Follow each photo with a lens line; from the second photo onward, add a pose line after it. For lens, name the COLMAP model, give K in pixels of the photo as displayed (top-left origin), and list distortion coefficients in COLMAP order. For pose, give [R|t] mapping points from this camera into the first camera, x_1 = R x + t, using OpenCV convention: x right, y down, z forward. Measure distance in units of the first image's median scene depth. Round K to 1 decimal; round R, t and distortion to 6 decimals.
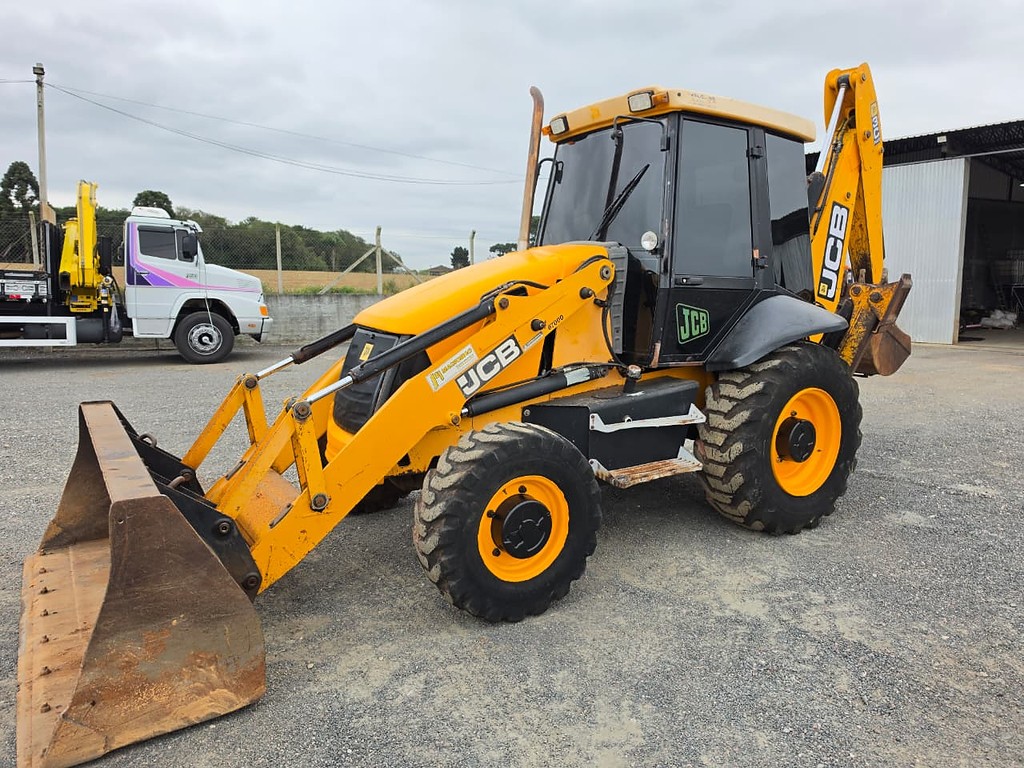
lens RADIAL K [[702.6, 0, 508.8], [0, 702.6, 381.7], [0, 0, 1]] dist [0.059803, -0.074620]
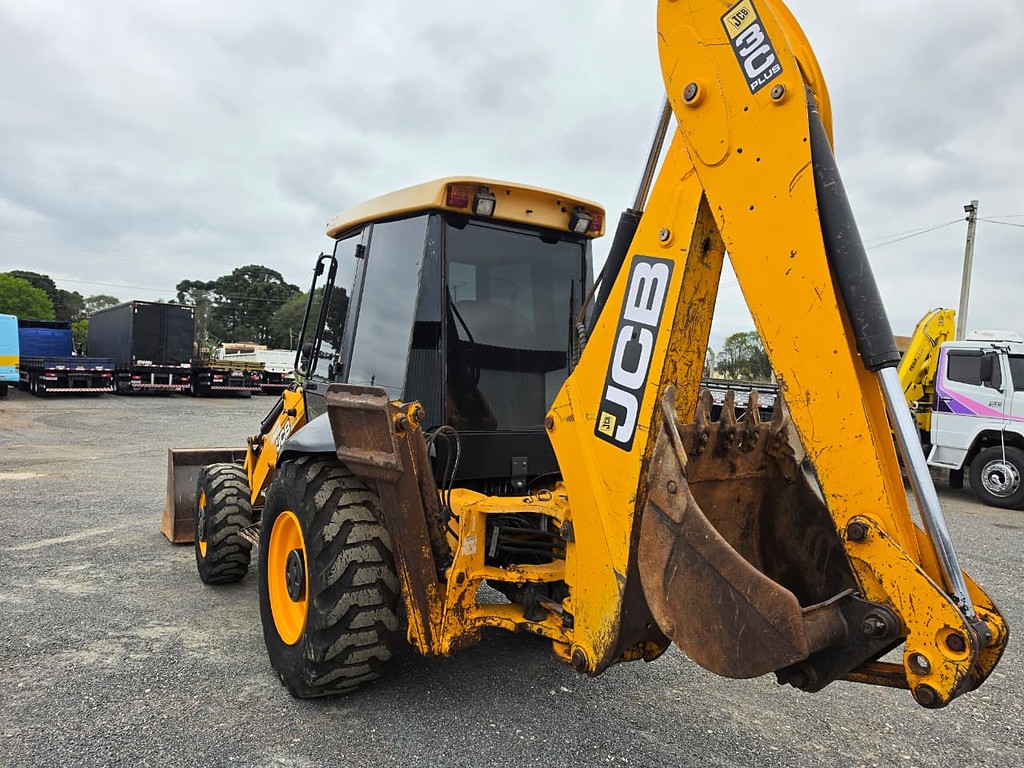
lens RADIAL K [[702.6, 0, 508.8], [0, 702.6, 381.7], [0, 0, 1]] dist [0.059803, -0.074620]
pose [[0.018444, 0.004144, -0.999821, 0.953758], [-0.190248, 0.981736, 0.000560, -0.146395], [0.981563, 0.190204, 0.018896, 0.907269]]
